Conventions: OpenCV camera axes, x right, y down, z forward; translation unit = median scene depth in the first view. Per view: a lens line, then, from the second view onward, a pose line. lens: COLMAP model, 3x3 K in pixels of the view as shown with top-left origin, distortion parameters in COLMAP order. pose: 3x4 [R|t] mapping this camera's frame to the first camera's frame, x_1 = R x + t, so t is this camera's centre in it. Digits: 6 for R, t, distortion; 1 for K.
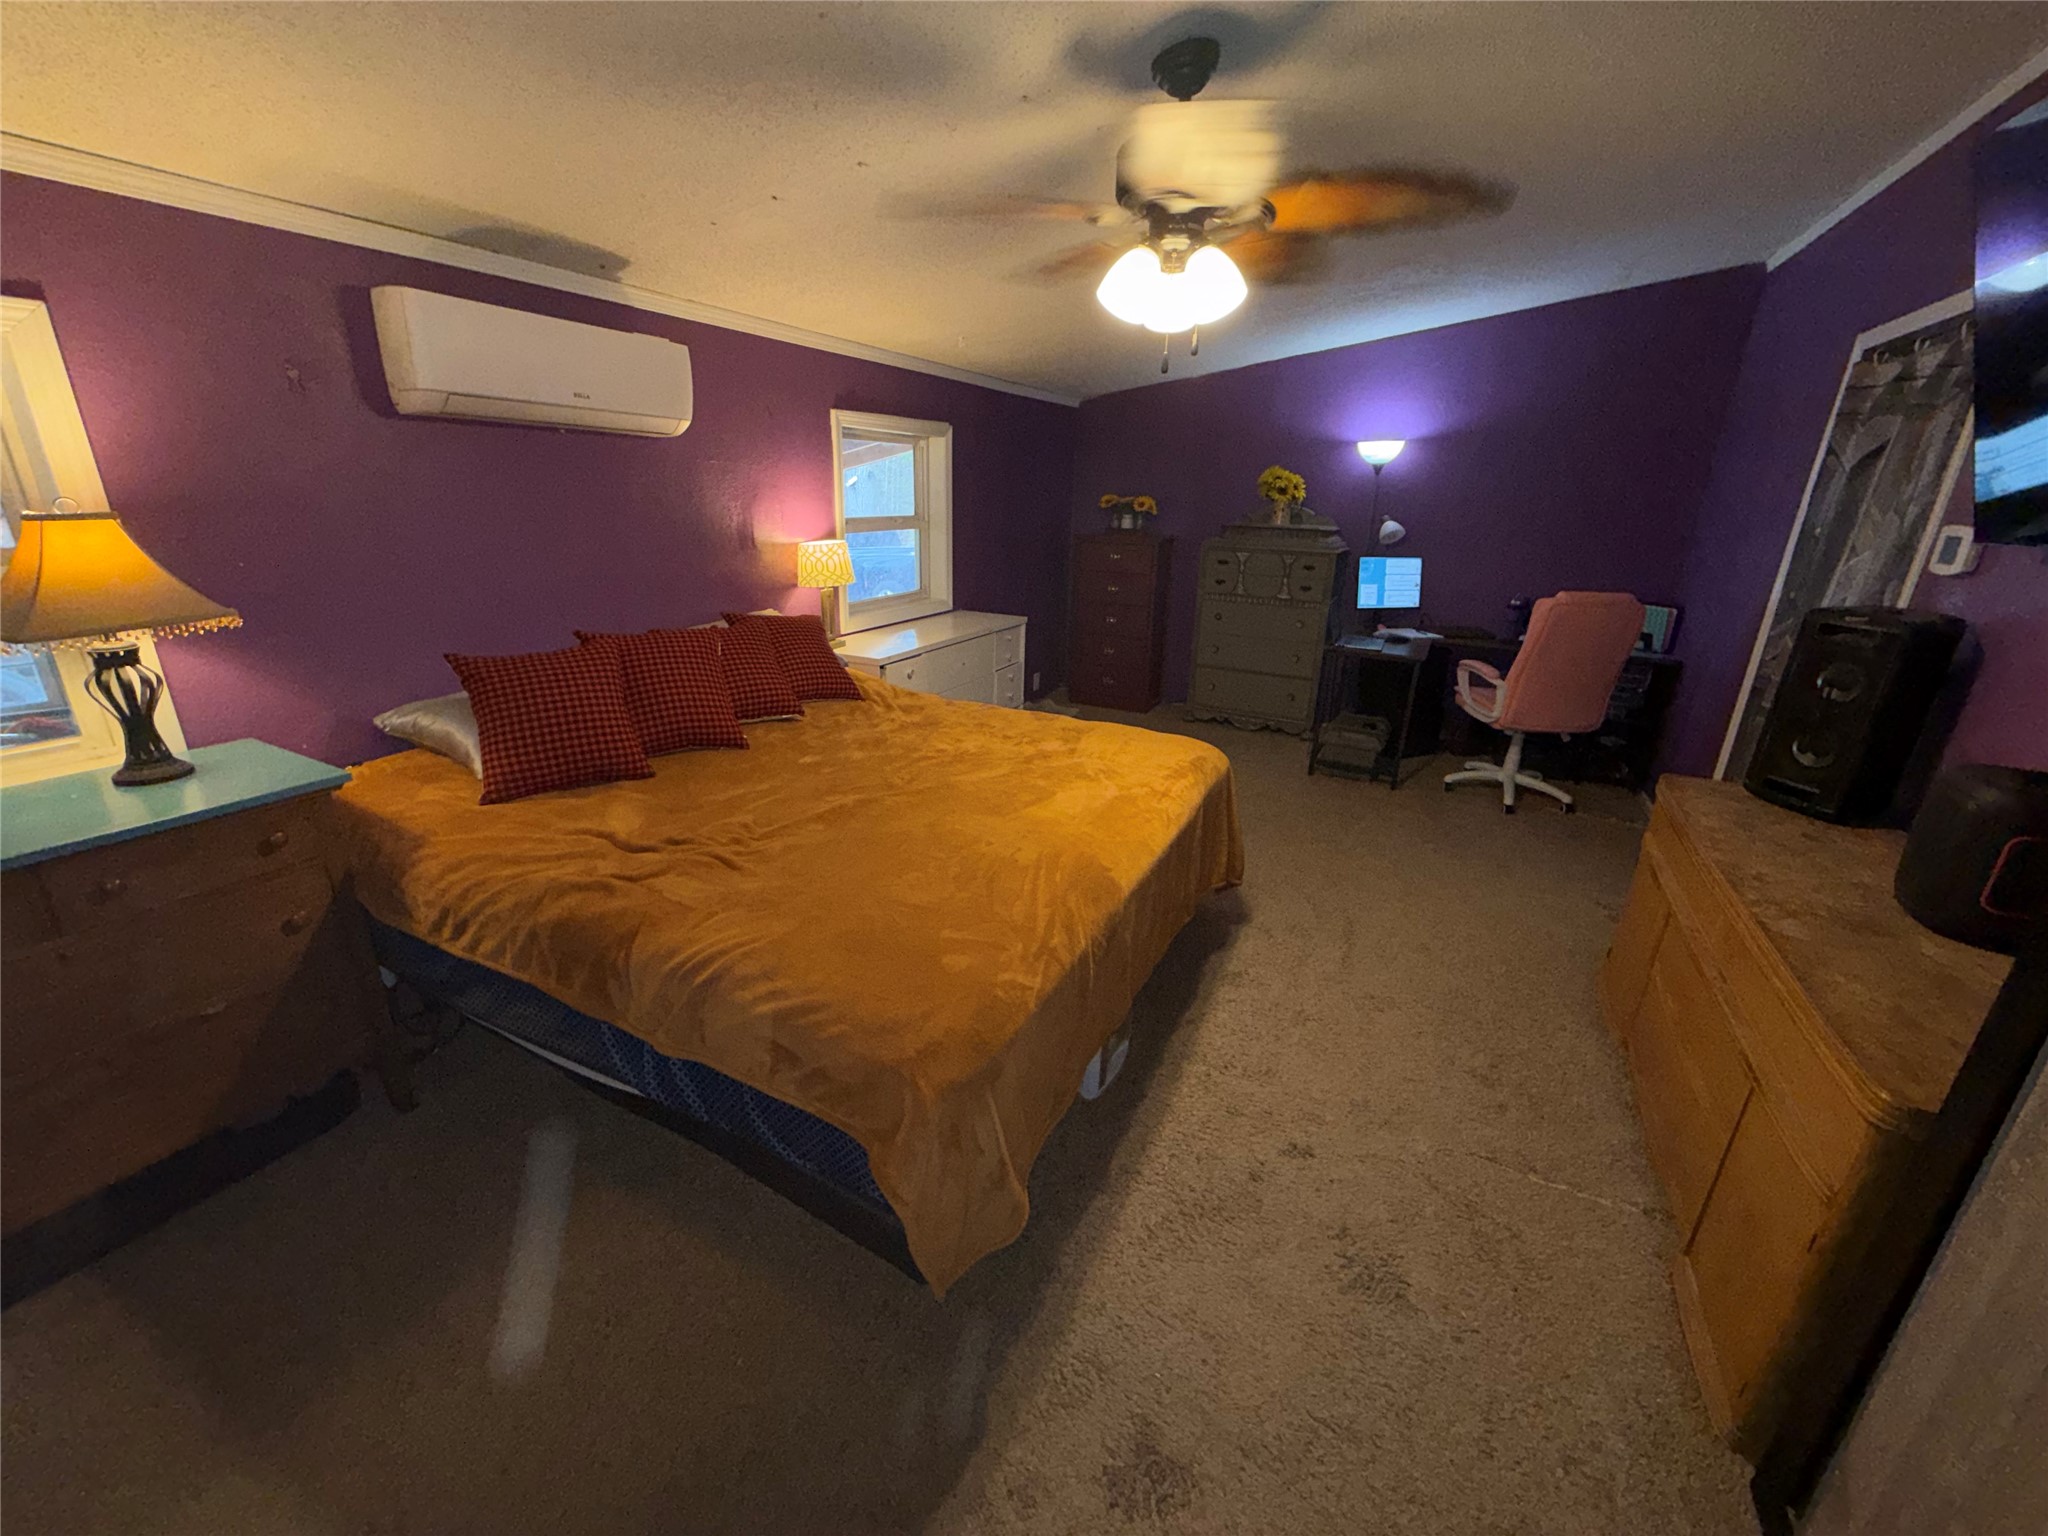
lens RADIAL K [[815.4, 0, 1020.5], [0, 815.4, 767.1], [0, 0, 1]] dist [-0.001359, -0.000081]
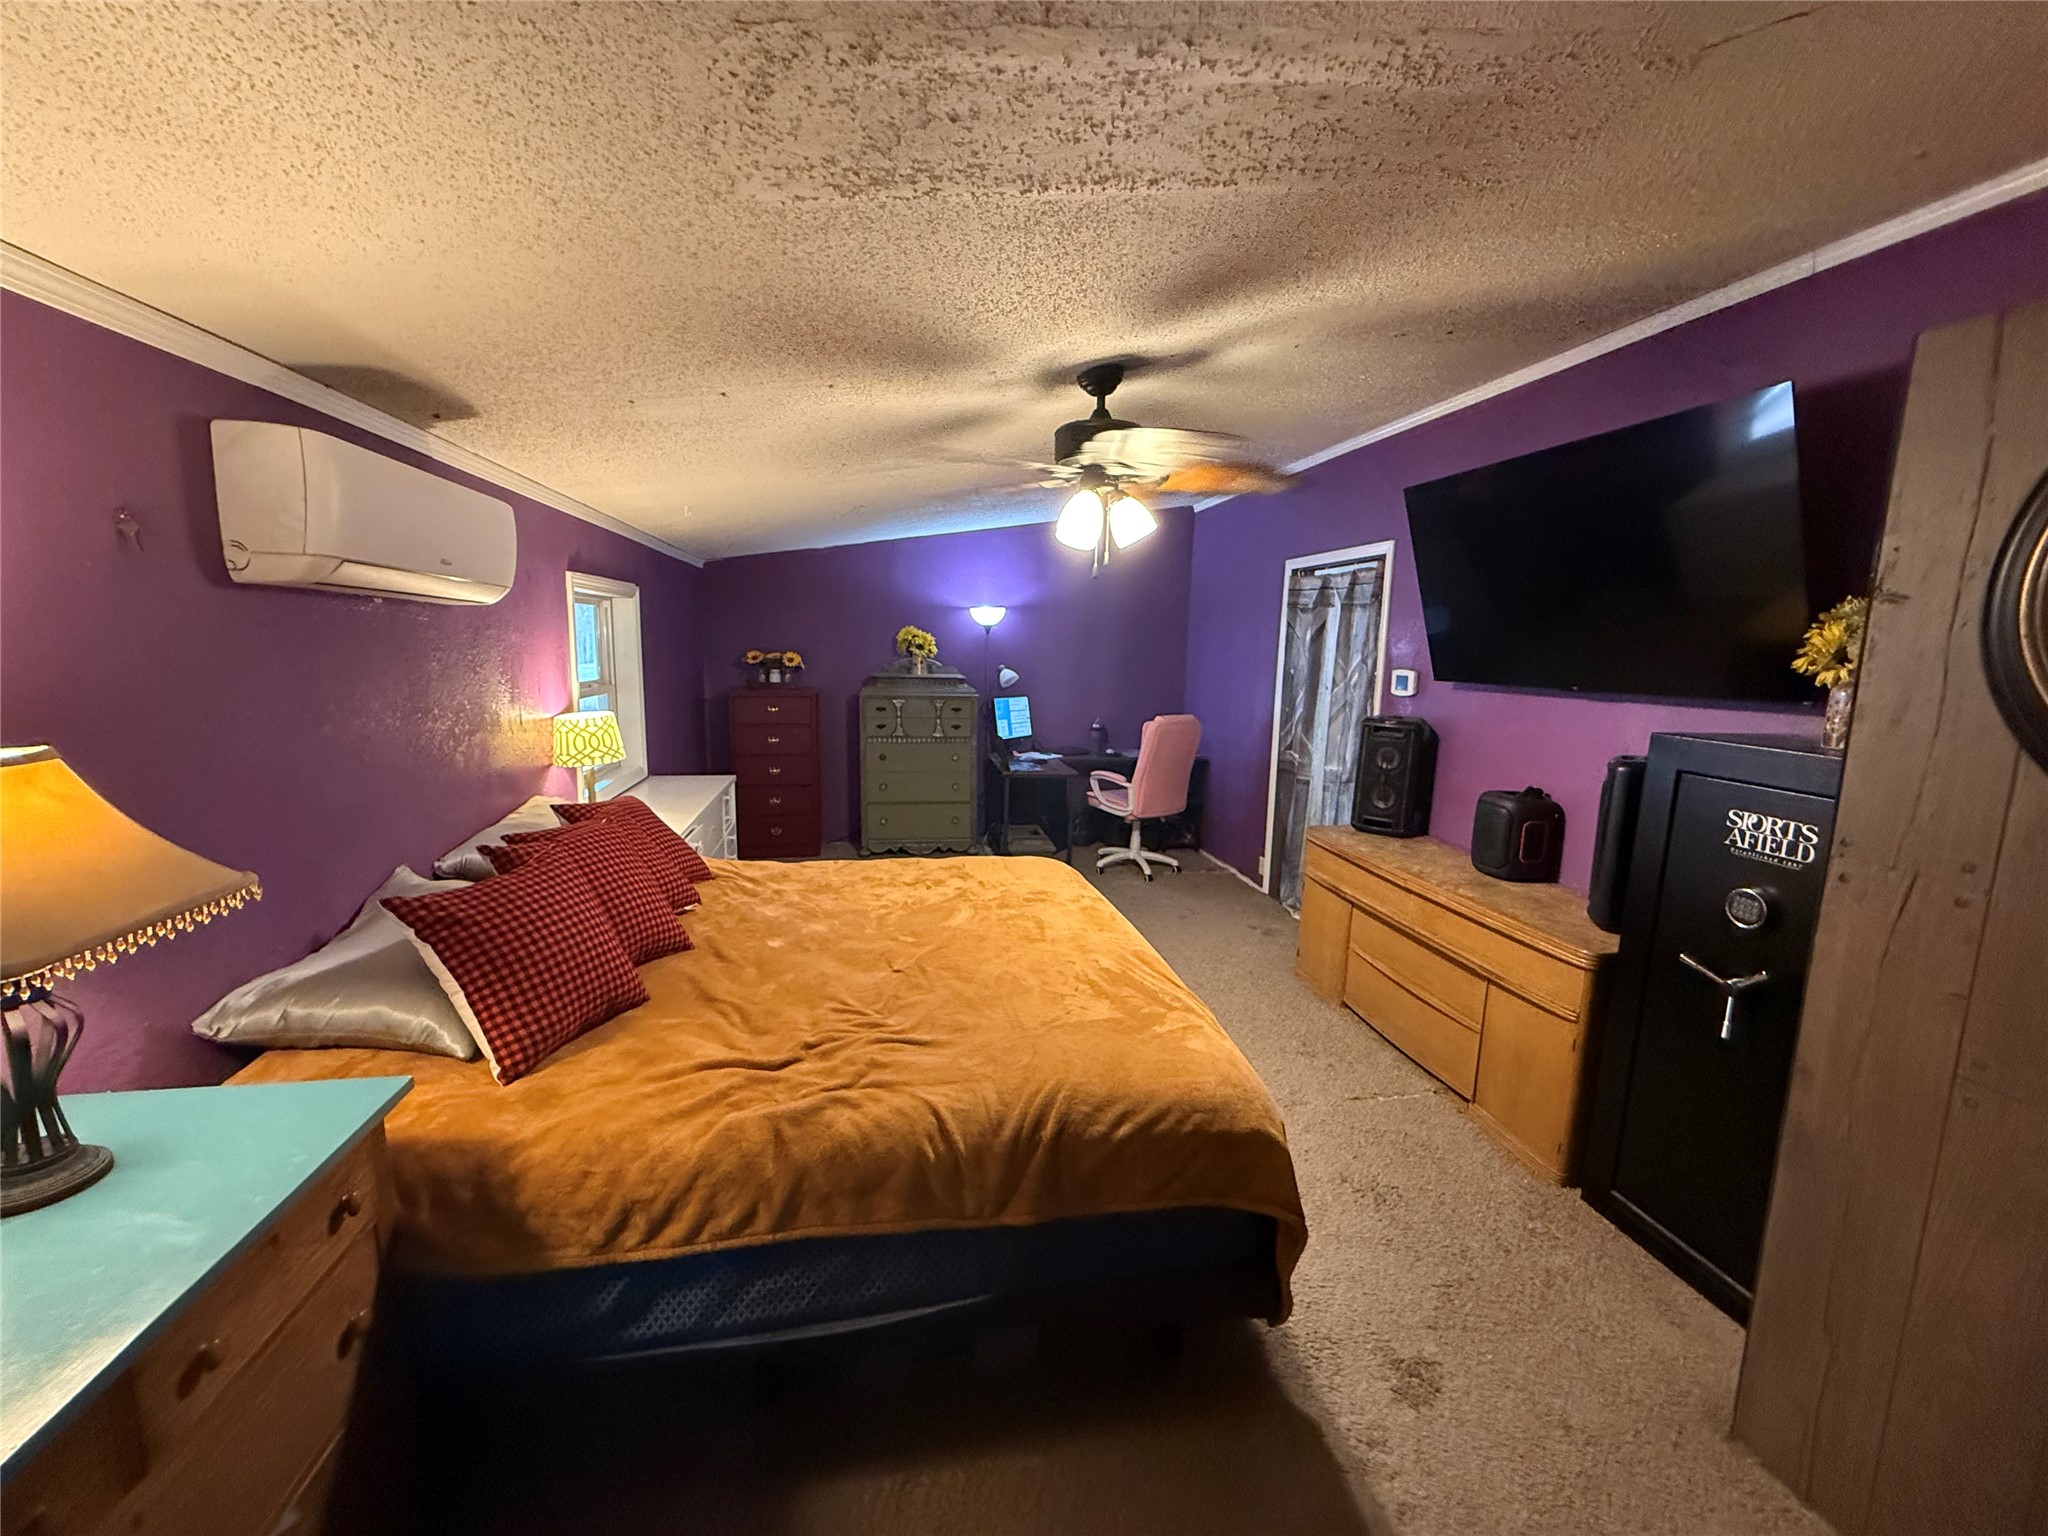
lens RADIAL K [[815.4, 0, 1016.5], [0, 815.4, 767.3], [0, 0, 1]] dist [-0.001359, -0.000081]
pose [[0.794484, -0.099925, 0.599008, -0.393136], [0.197224, 0.975359, -0.098877, -0.040039], [-0.574367, 0.196695, 0.794615, 0.039510]]
